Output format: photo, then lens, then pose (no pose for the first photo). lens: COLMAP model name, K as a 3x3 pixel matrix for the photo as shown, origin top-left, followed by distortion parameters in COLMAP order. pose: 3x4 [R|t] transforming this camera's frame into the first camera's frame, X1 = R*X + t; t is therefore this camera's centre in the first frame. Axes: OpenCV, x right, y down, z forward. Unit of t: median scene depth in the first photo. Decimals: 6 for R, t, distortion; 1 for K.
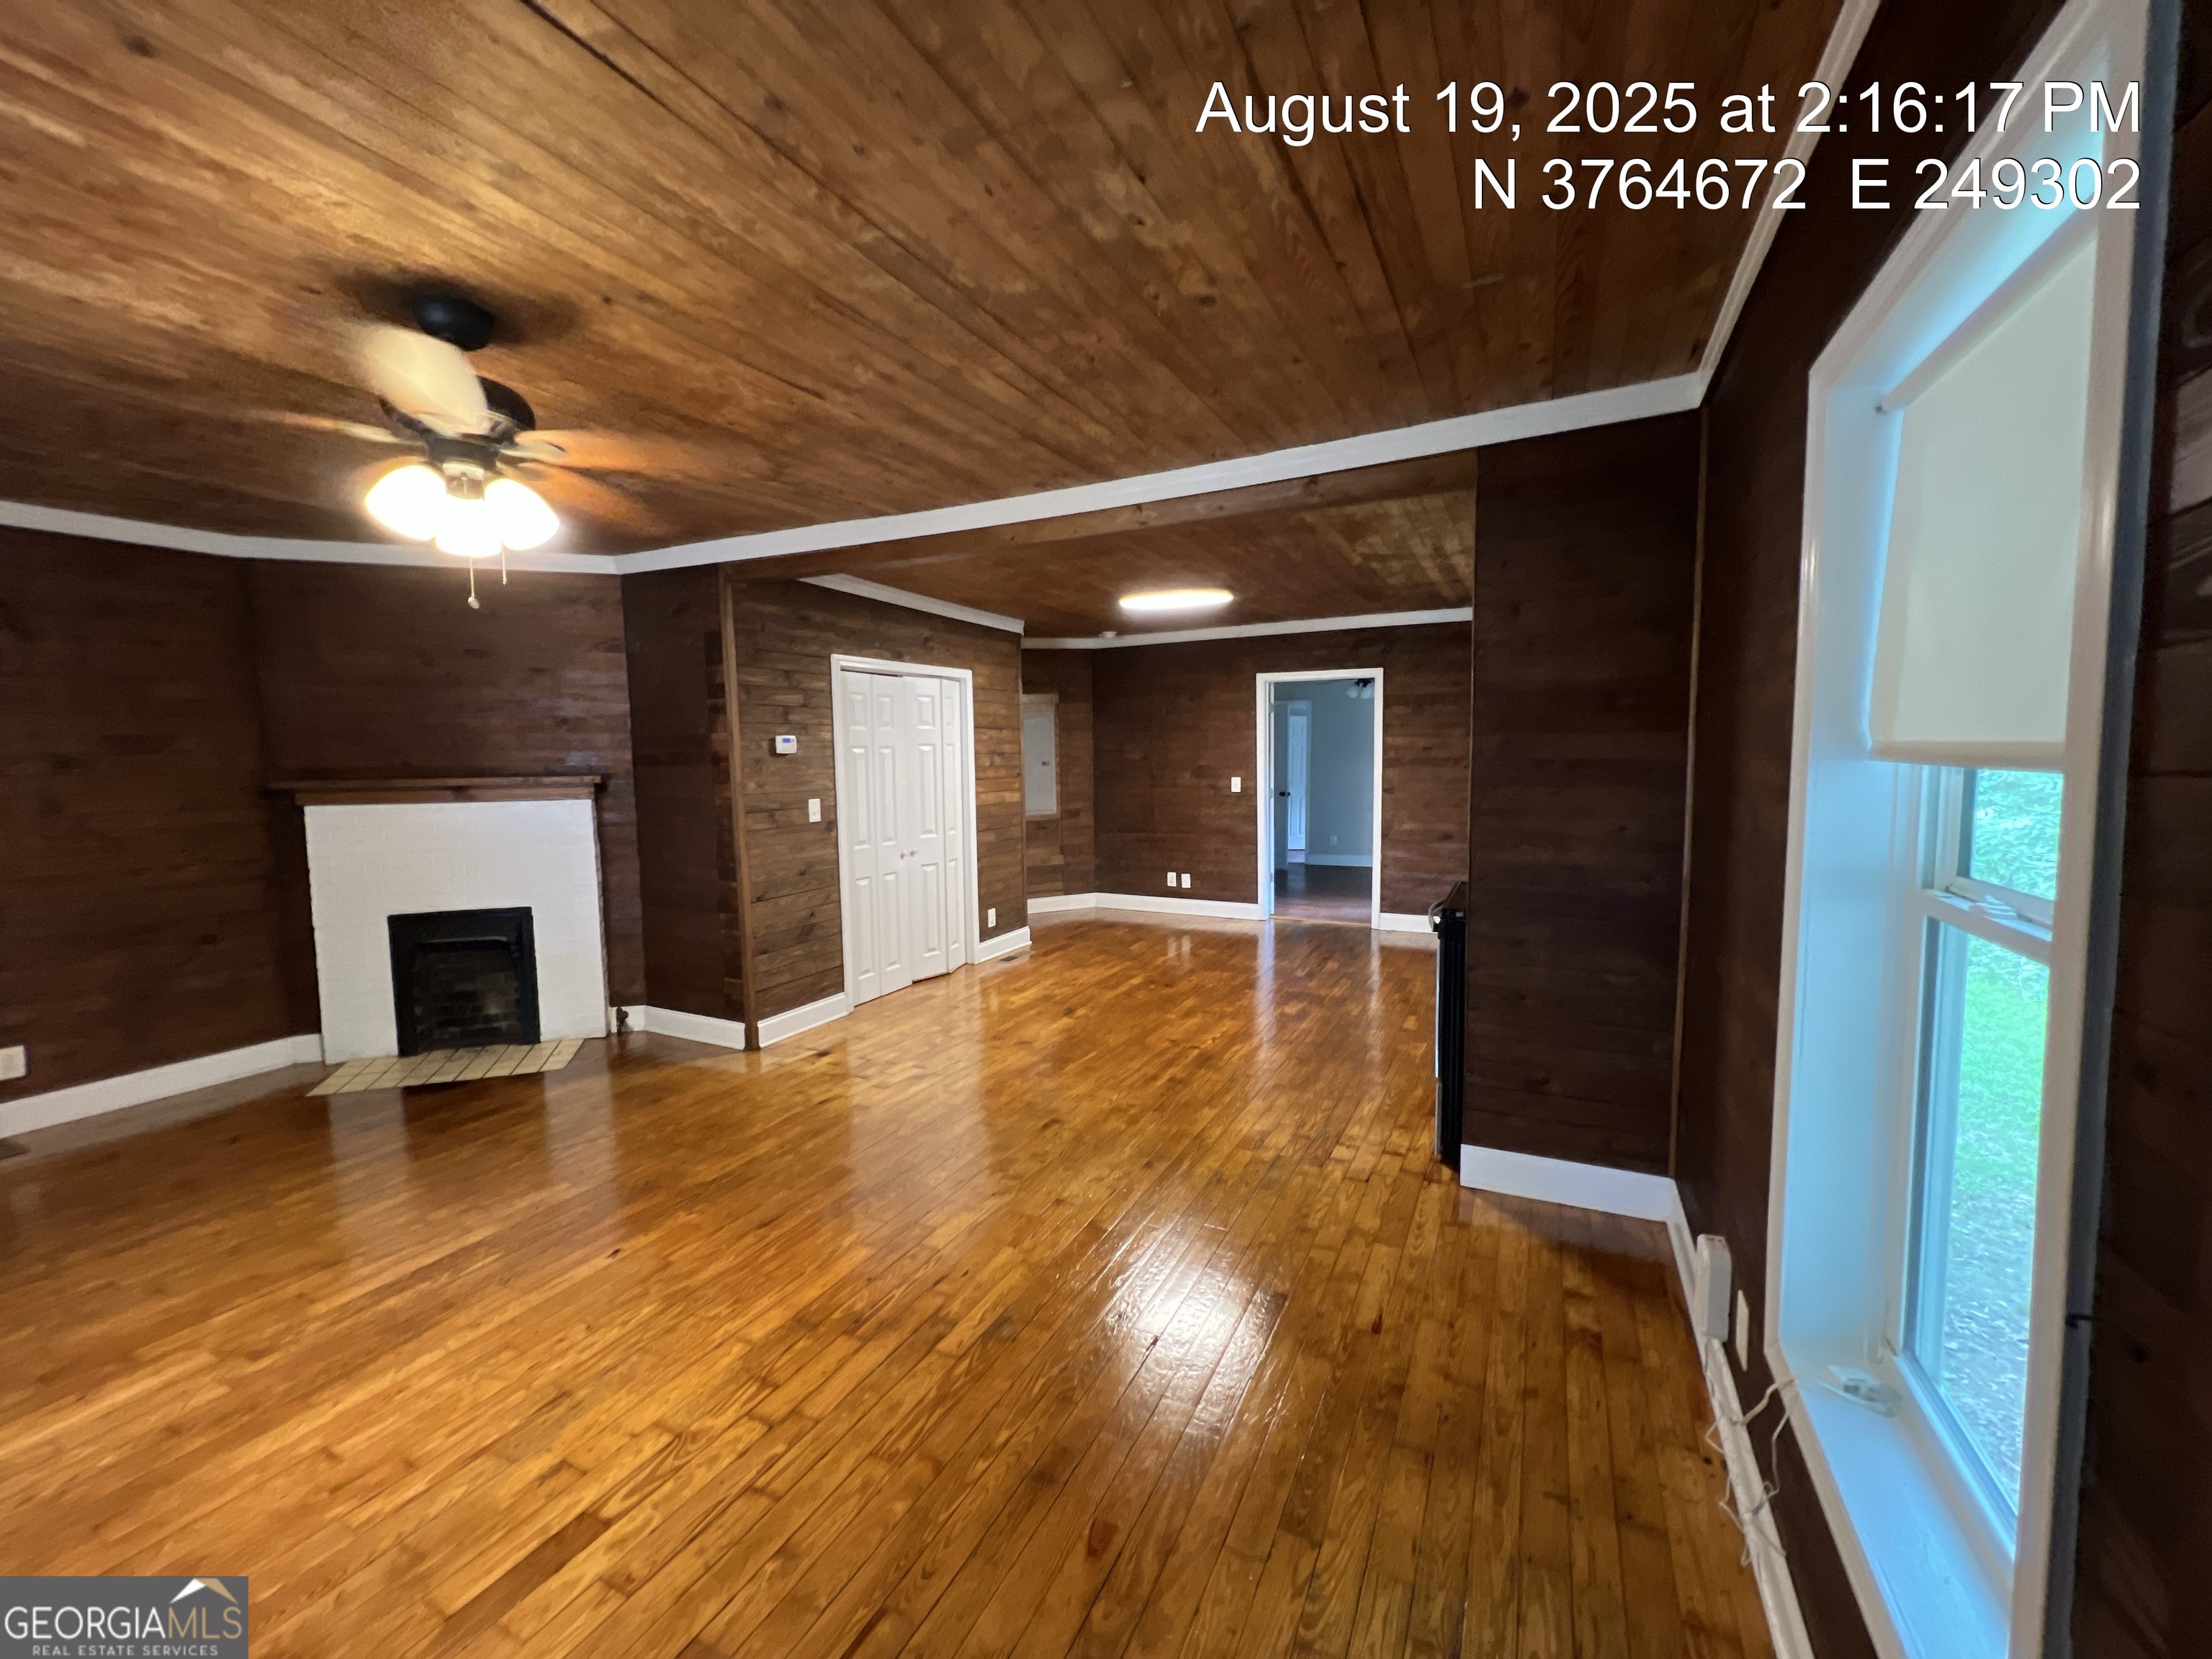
lens RADIAL K [[882.6, 0, 1101.2], [0, 882.6, 824.6], [0, 0, 1]] dist [-0.000446, -0.000097]
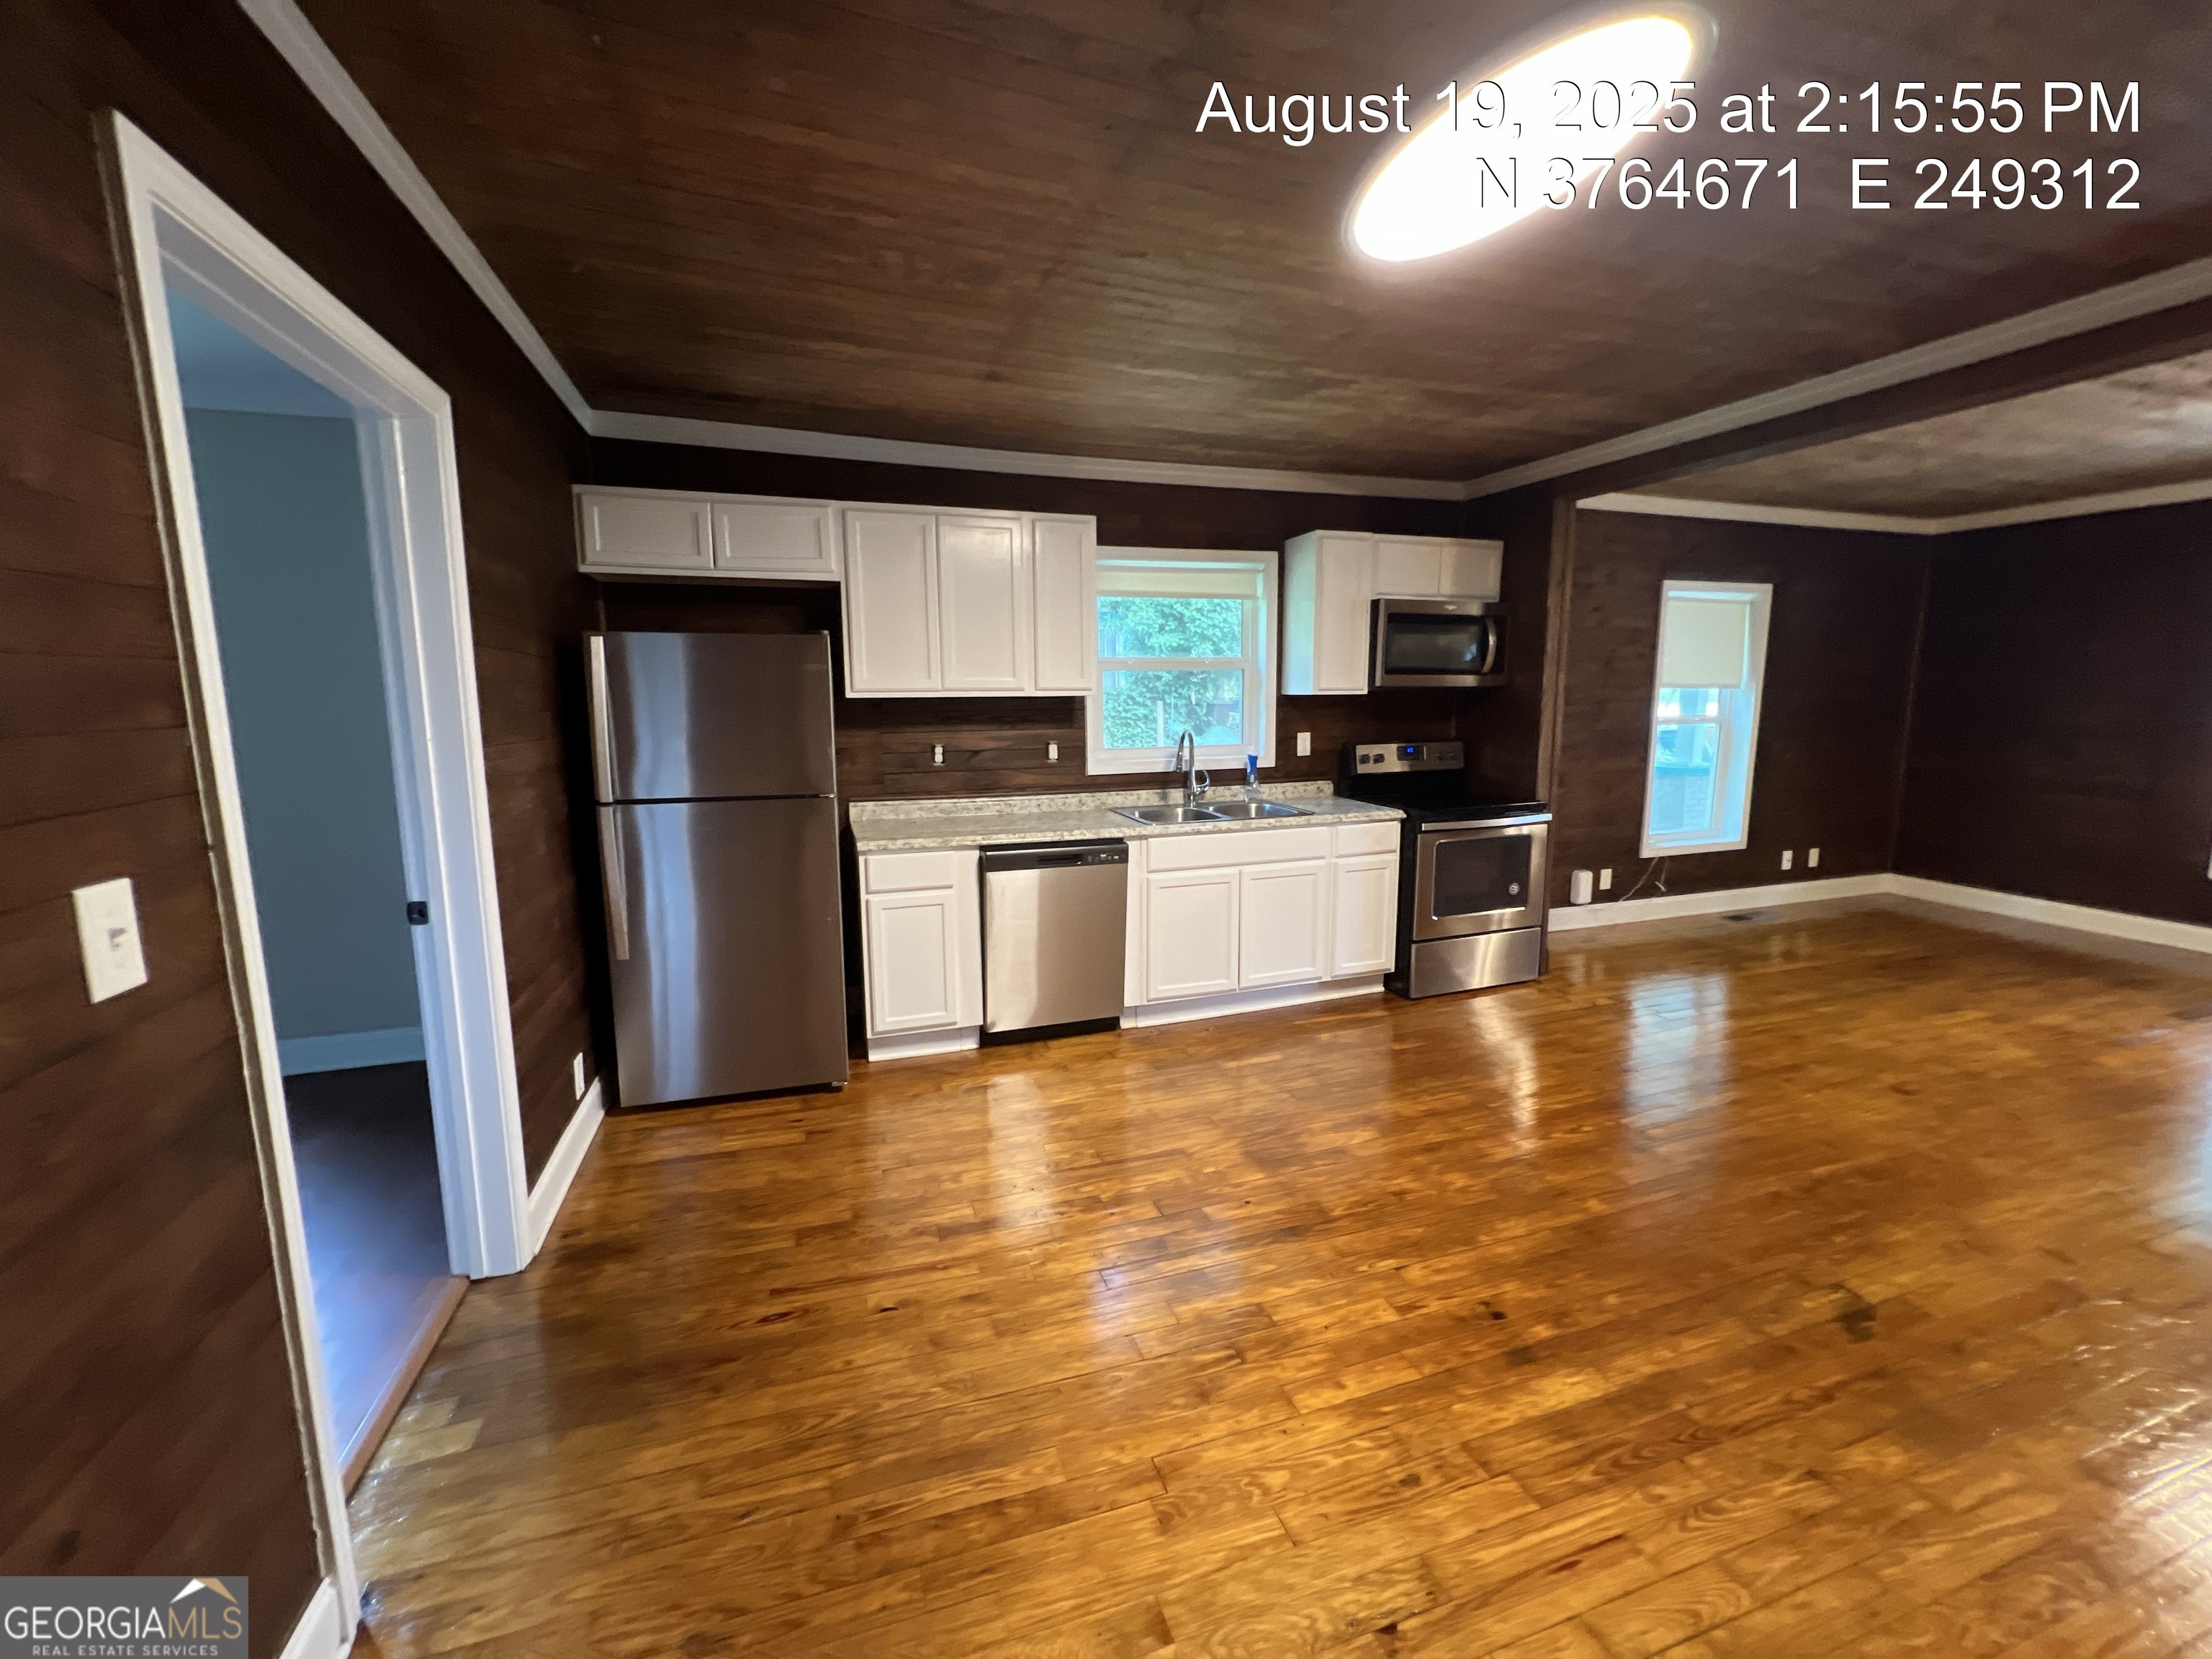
lens RADIAL K [[886.1, 0, 1104.5], [0, 886.1, 822.5], [0, 0, 1]] dist [-0.000903, 0.000827]
pose [[-0.709193, -0.085990, 0.699751, -0.063761], [0.071033, 0.978768, 0.192269, -0.126259], [-0.701427, 0.186062, -0.688027, 1.646636]]
